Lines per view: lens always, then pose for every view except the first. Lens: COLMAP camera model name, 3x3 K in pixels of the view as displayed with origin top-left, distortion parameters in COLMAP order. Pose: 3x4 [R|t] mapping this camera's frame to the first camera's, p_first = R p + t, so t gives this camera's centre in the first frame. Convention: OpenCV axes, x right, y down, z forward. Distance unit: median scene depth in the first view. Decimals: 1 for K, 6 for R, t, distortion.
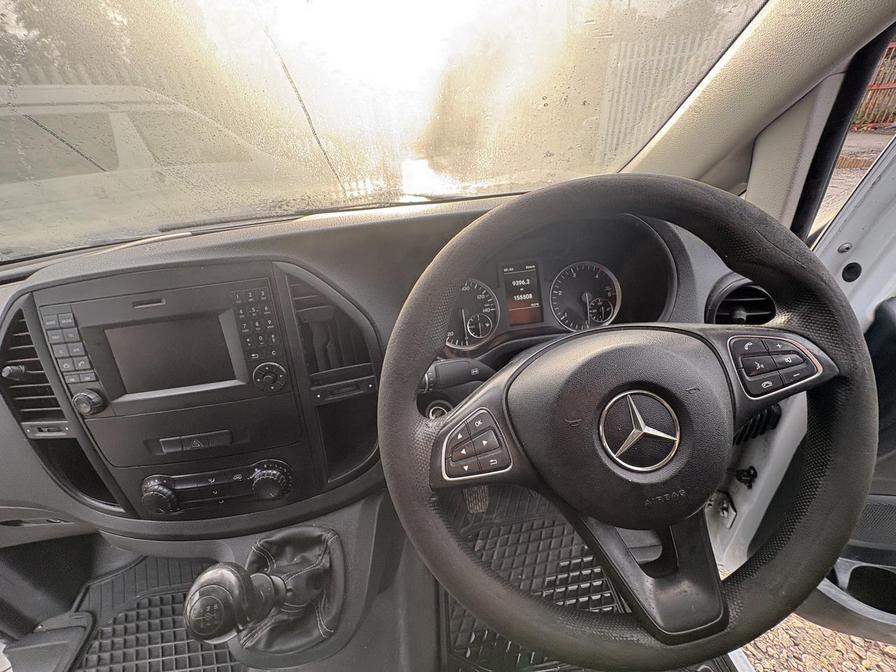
lens RADIAL K [[356.1, 0, 448.0], [0, 356.1, 336.0], [0, 0, 1]] dist [0.001086, 0.000085]
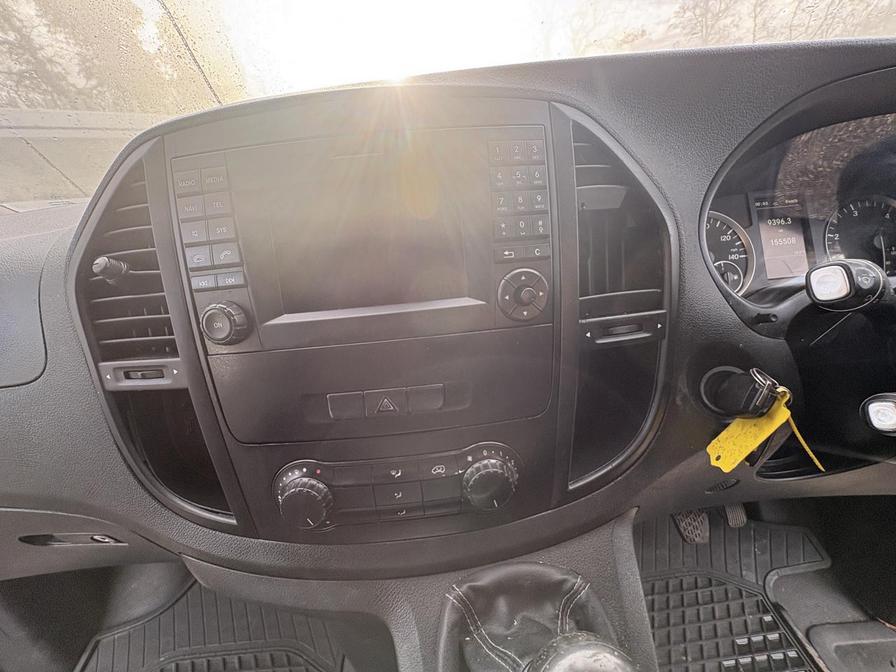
lens RADIAL K [[356.1, 0, 448.0], [0, 356.1, 336.0], [0, 0, 1]] dist [0.001086, 0.000085]
pose [[0.999201, 0.036028, -0.017324, -0.460448], [-0.037752, 0.992946, -0.112399, 0.192961], [0.013152, 0.112963, 0.993512, 0.306389]]
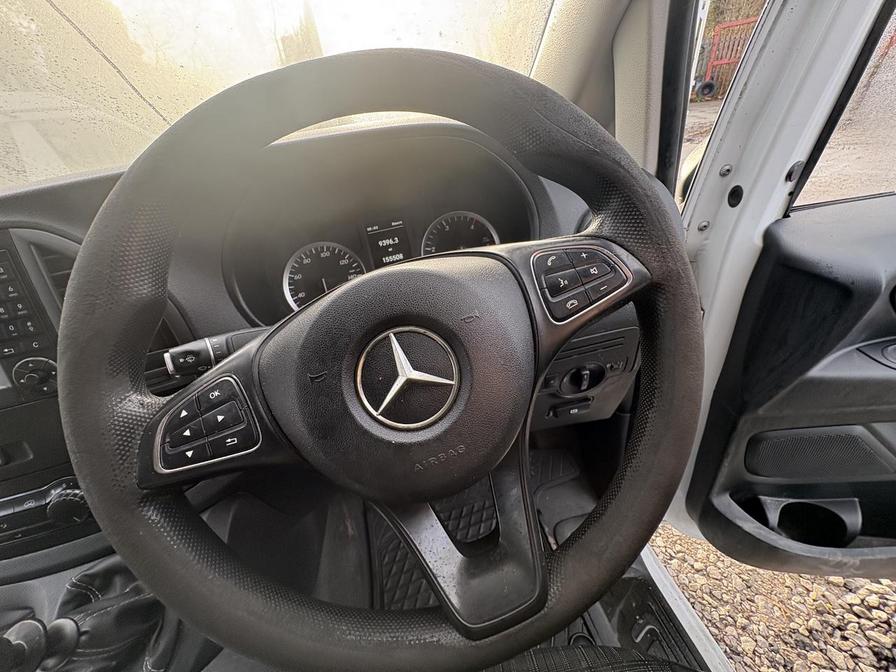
lens RADIAL K [[356.1, 0, 448.0], [0, 356.1, 336.0], [0, 0, 1]] dist [0.001086, 0.000085]
pose [[0.992218, -0.108639, 0.060829, 0.280728], [0.107432, 0.993951, 0.022788, 0.080323], [-0.062936, -0.016076, 0.997888, 0.106692]]
